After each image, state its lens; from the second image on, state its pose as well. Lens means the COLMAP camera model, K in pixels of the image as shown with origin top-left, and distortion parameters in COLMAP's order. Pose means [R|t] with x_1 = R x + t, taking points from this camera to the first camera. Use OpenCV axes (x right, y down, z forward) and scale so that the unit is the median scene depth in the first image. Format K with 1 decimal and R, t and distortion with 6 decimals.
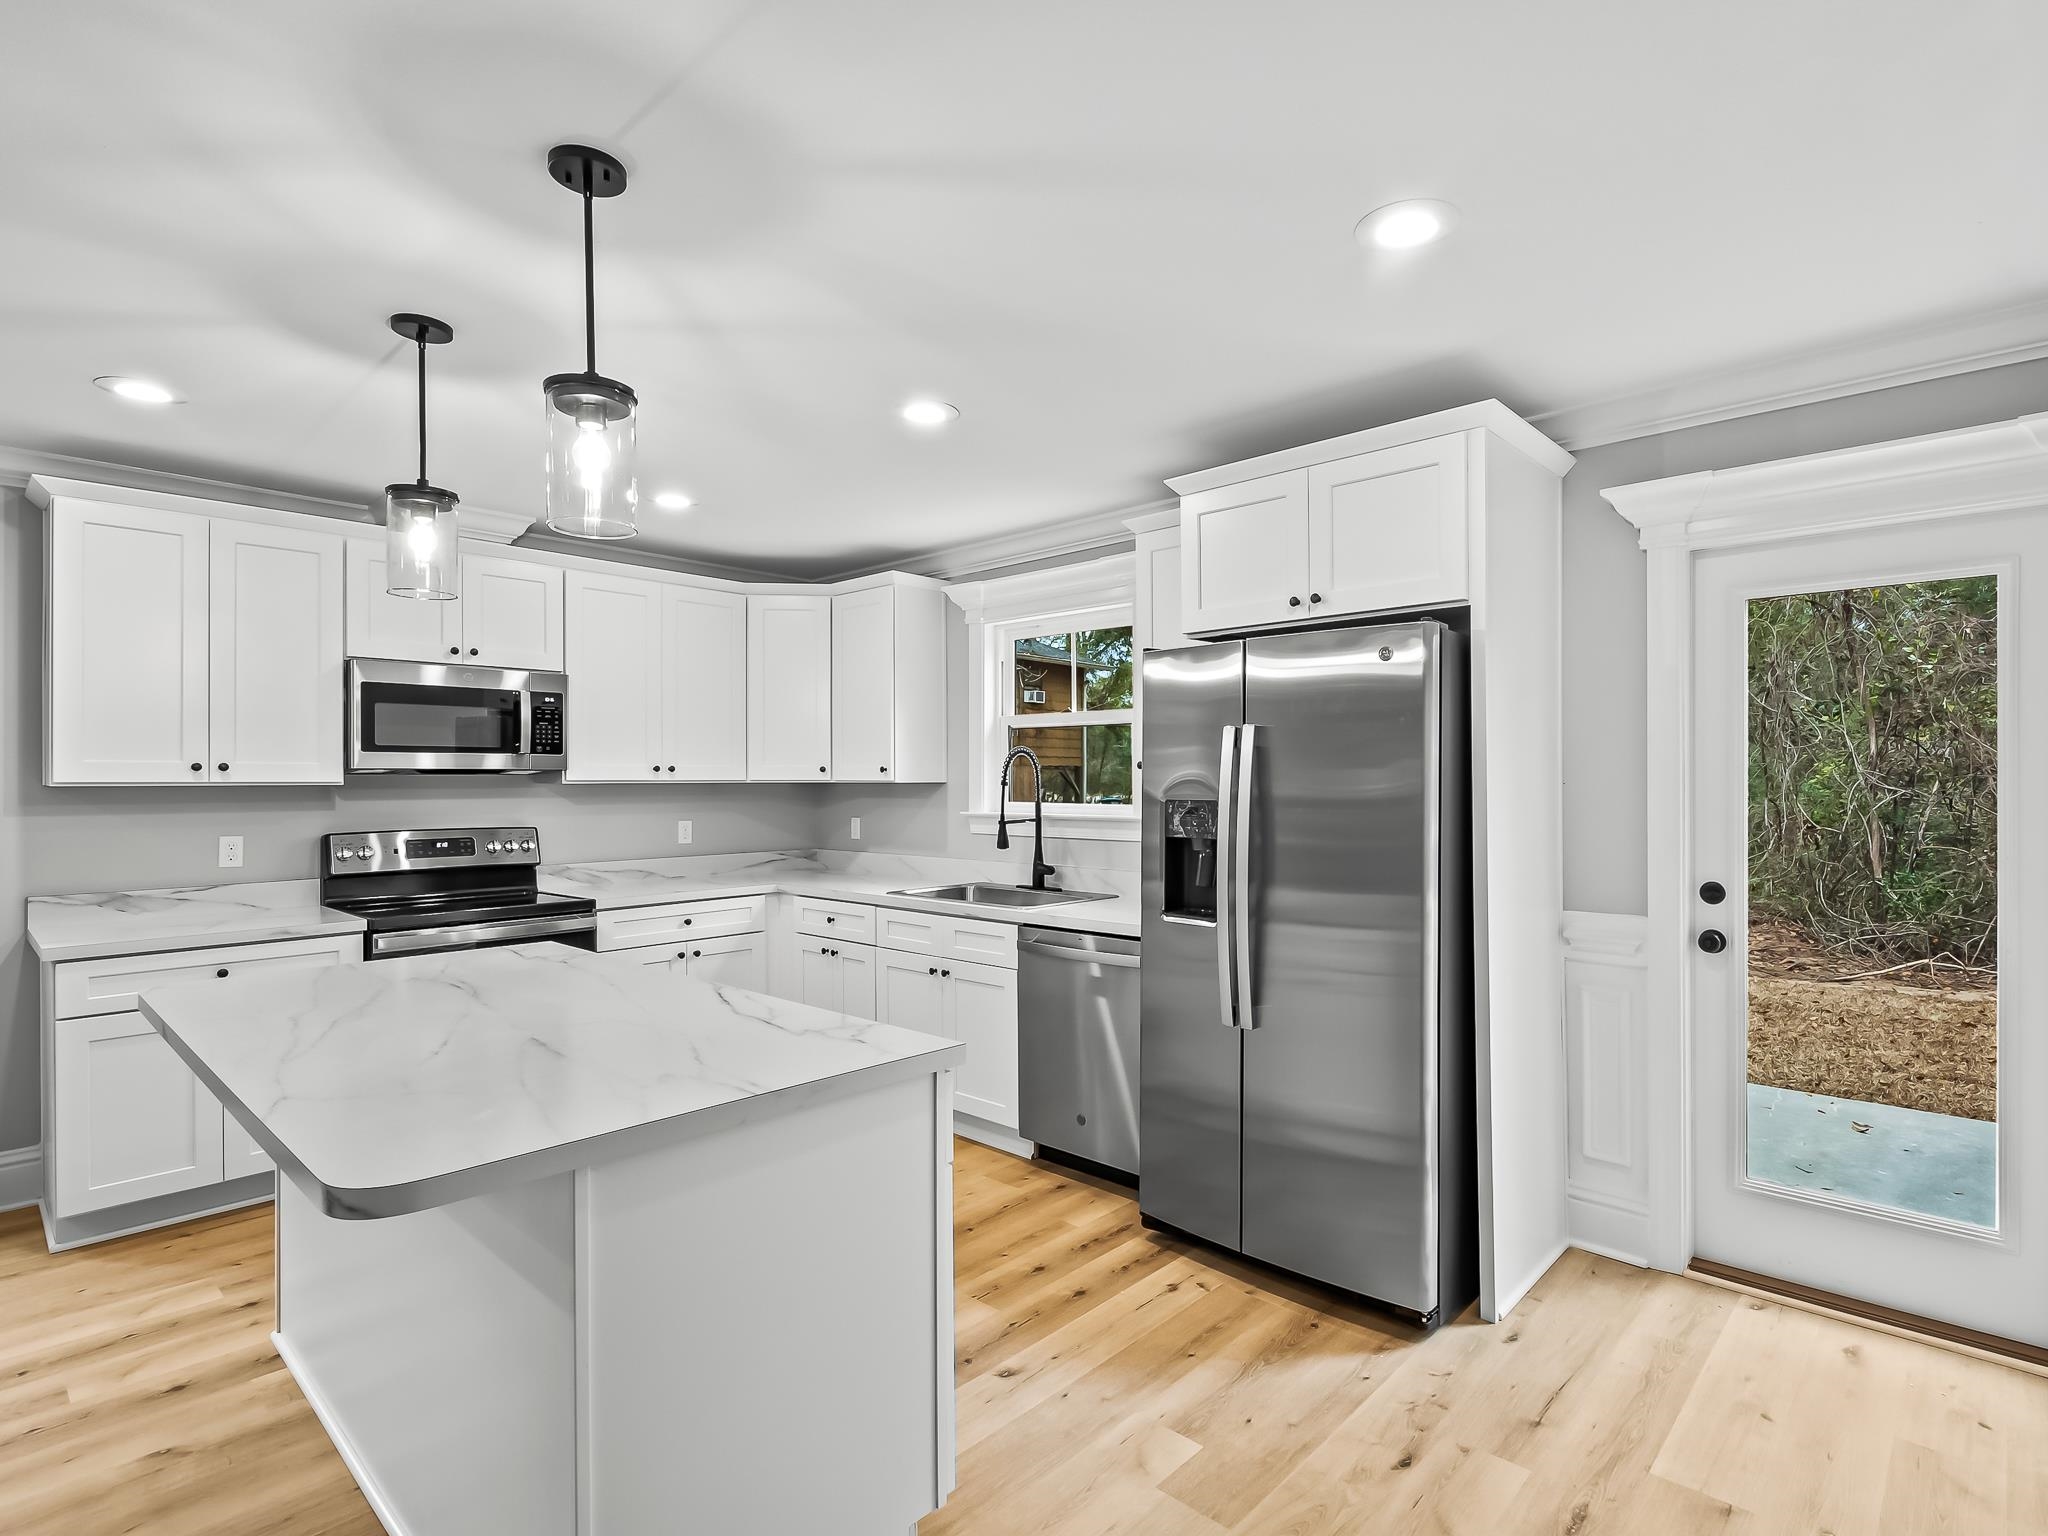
lens RADIAL K [[1031.0, 0, 1098.1], [0, 1031.0, 774.3], [0, 0, 1]] dist [0.002339, -0.008403]
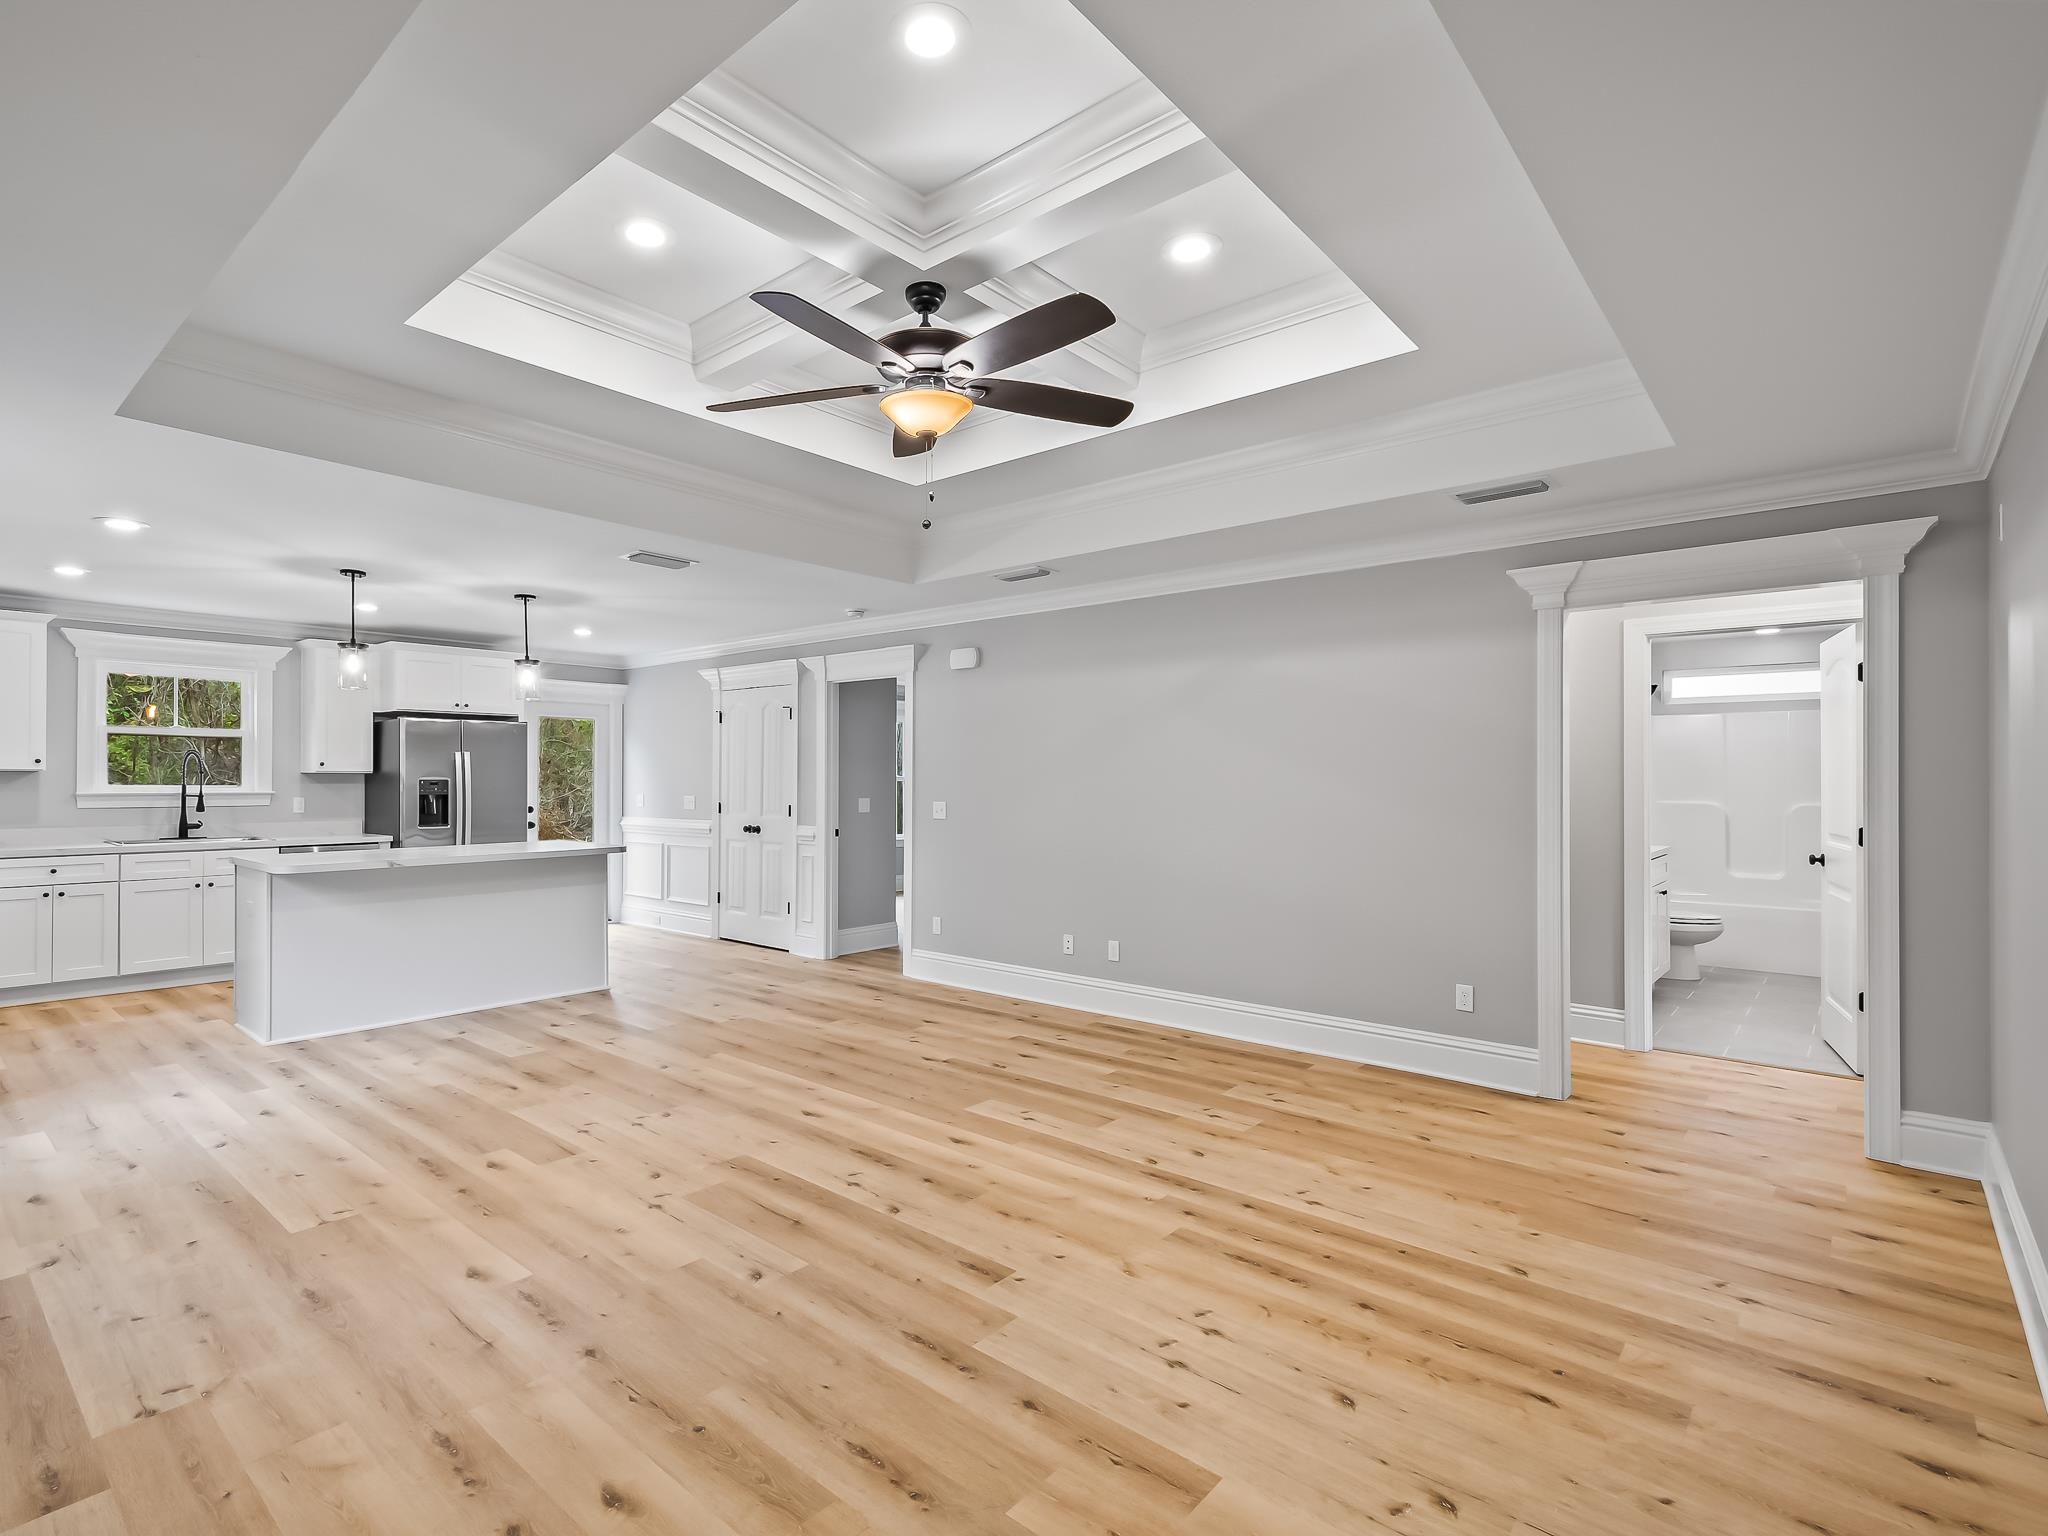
lens RADIAL K [[996.4, 0, 949.9], [0, 996.4, 775.5], [0, 0, 1]] dist [0.005165, -0.001000]
pose [[0.013991, 0.007073, 0.999877, -1.657815], [-0.007659, 0.999946, -0.006967, 0.015314], [-0.999873, -0.007561, 0.014044, -0.217633]]
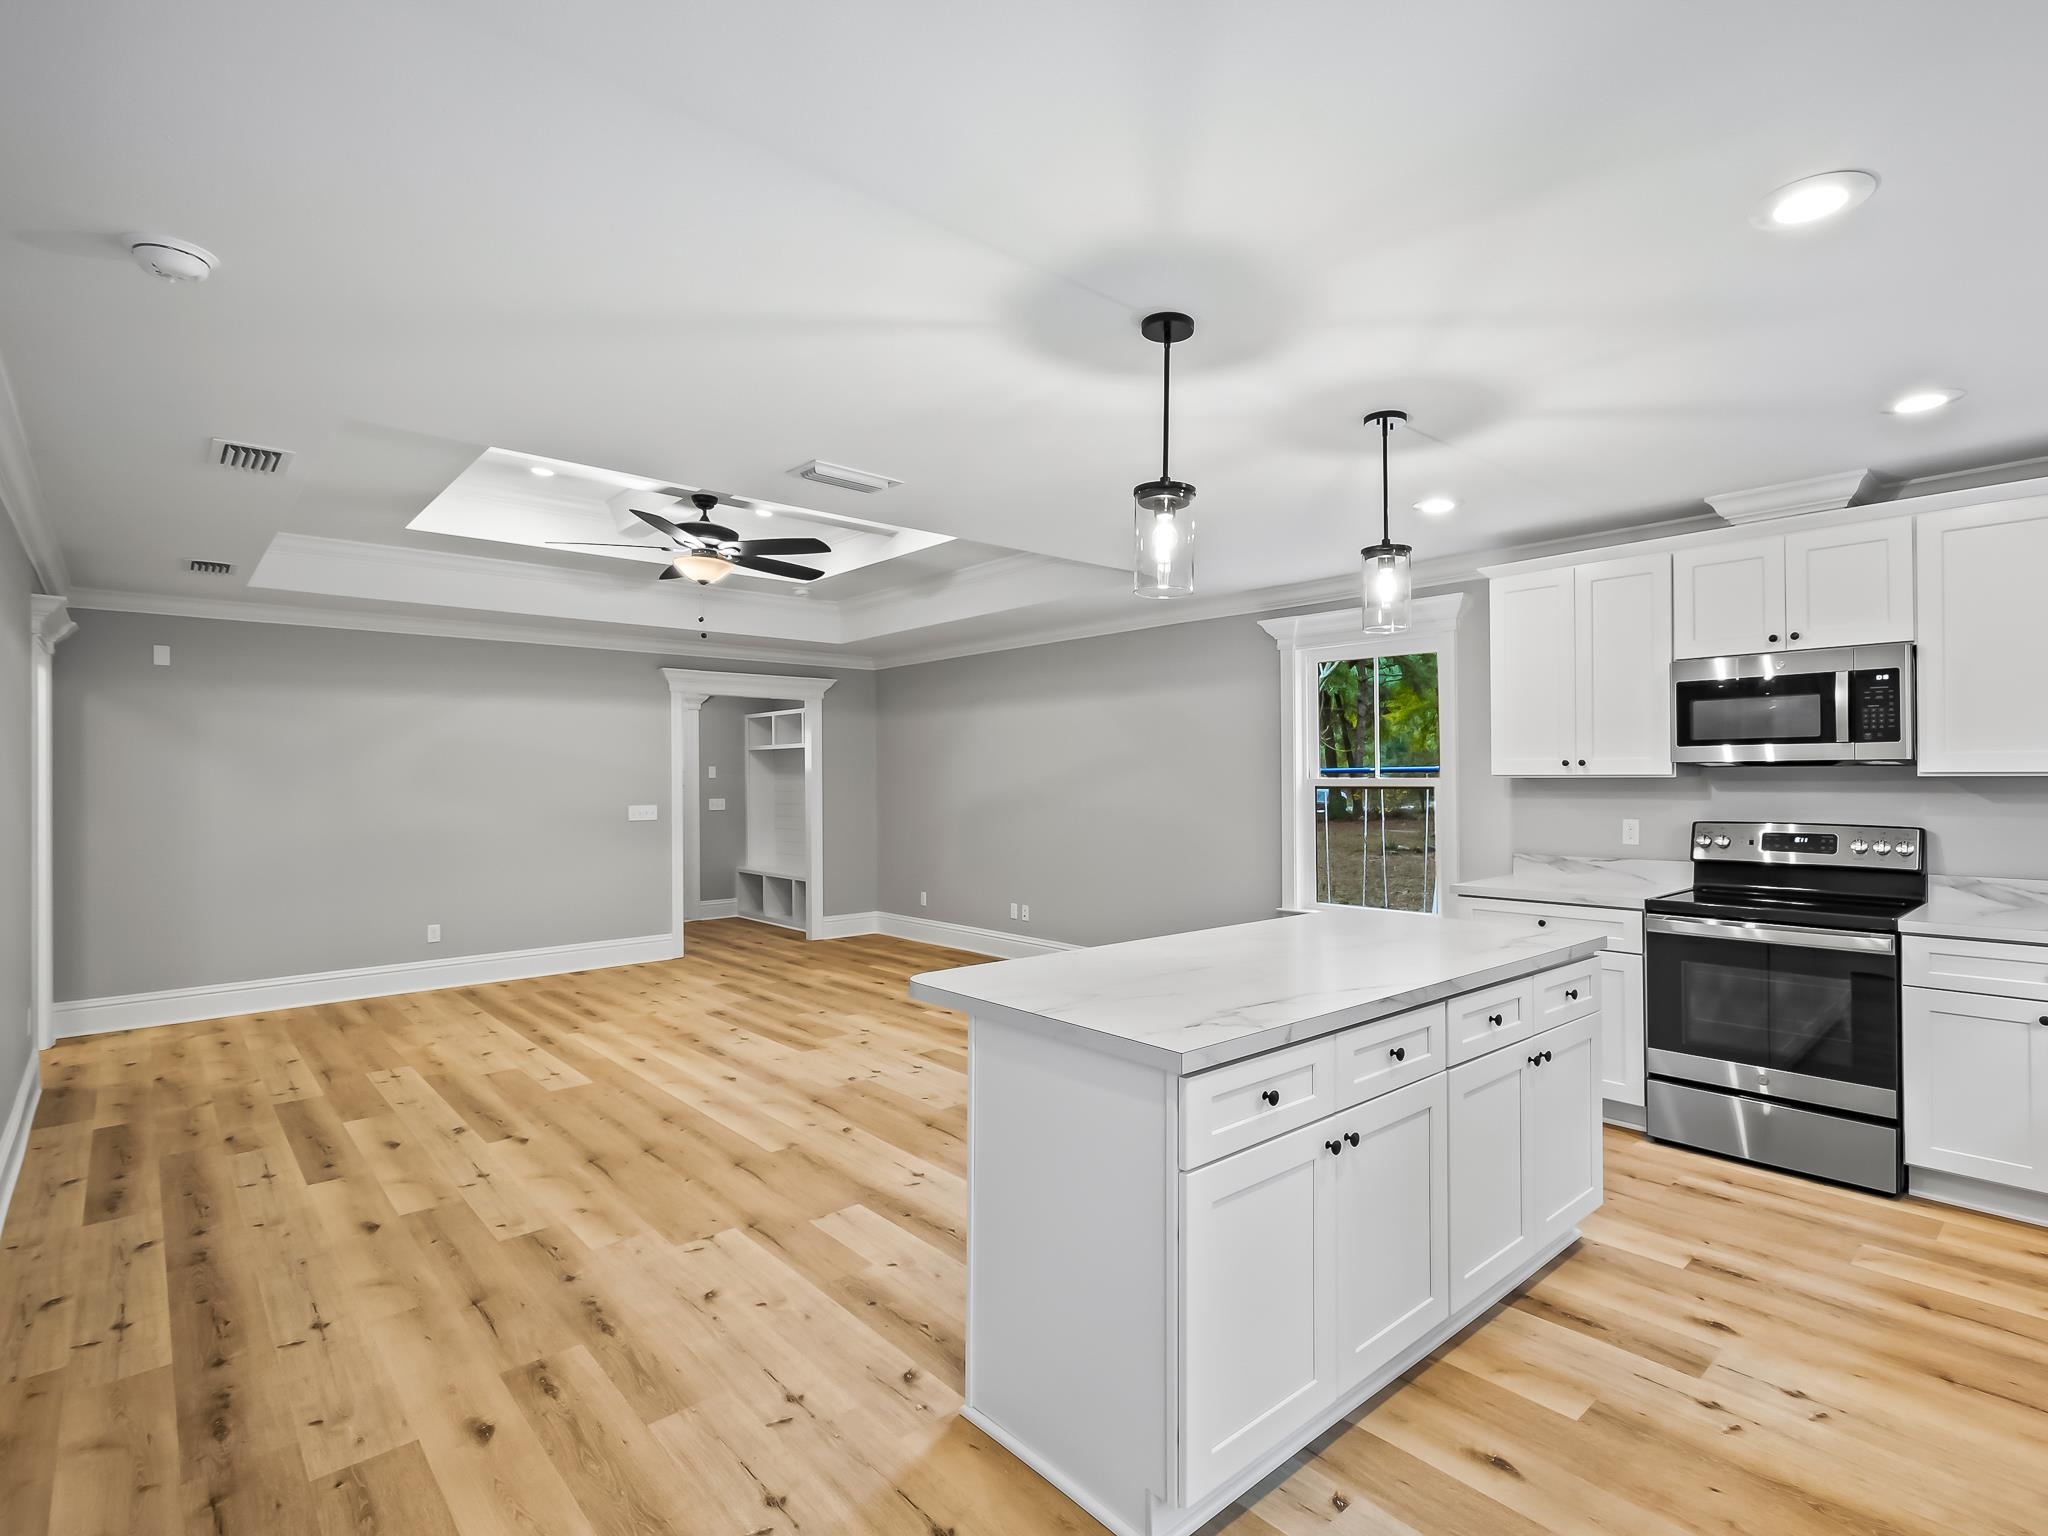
lens RADIAL K [[1009.9, 0, 1110.1], [0, 1009.9, 771.0], [0, 0, 1]] dist [0.005368, 0.000852]
pose [[-0.085270, -0.001102, -0.996357, 0.354674], [0.010971, 0.999938, -0.002045, -0.000687], [0.996297, -0.011106, -0.085253, 0.438655]]
